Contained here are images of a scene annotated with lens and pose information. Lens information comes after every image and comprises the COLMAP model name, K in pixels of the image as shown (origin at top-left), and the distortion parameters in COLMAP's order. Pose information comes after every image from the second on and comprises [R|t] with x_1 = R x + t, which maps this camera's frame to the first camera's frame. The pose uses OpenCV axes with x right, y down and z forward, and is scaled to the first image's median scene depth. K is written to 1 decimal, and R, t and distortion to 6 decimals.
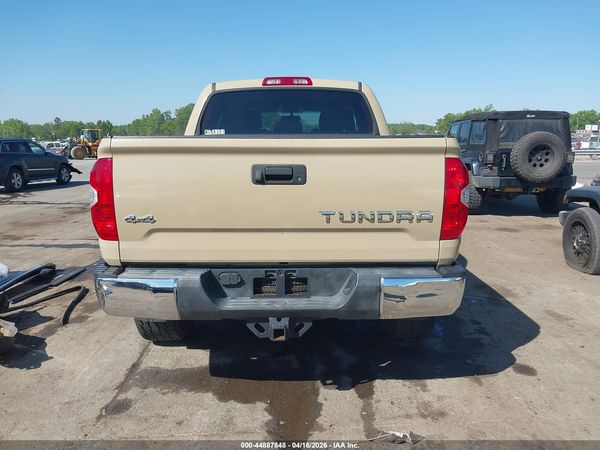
lens RADIAL K [[473.9, 0, 300.0], [0, 473.9, 225.0], [0, 0, 1]] dist [0.010872, -0.011249]
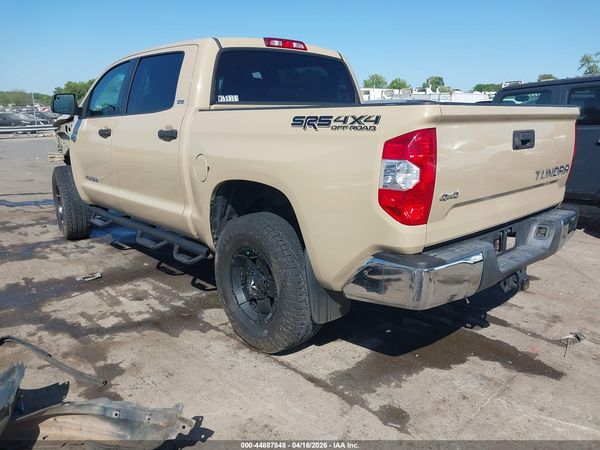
lens RADIAL K [[473.9, 0, 300.0], [0, 473.9, 225.0], [0, 0, 1]] dist [0.010872, -0.011249]
pose [[0.740023, -0.153569, 0.654815, -0.944502], [0.115528, 0.988138, 0.101180, -0.066558], [-0.662585, 0.000774, 0.748986, 0.420468]]
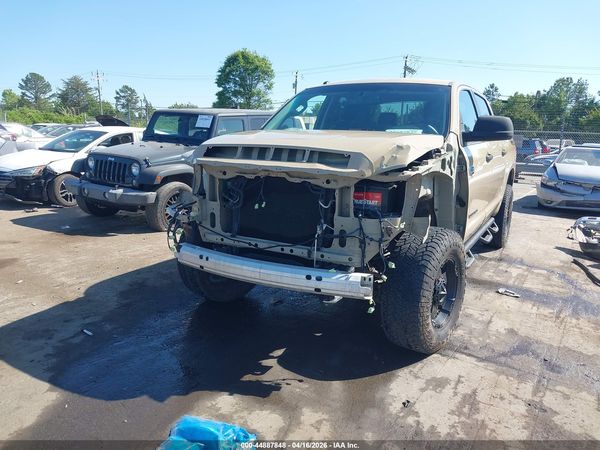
lens RADIAL K [[471.2, 0, 300.0], [0, 471.2, 225.0], [0, 0, 1]] dist [0.049144, -0.083617]
pose [[-0.870452, -0.106535, 0.480587, -0.612308], [0.065687, 0.942430, 0.327889, -0.606421], [-0.487851, 0.316980, -0.813342, 3.537295]]
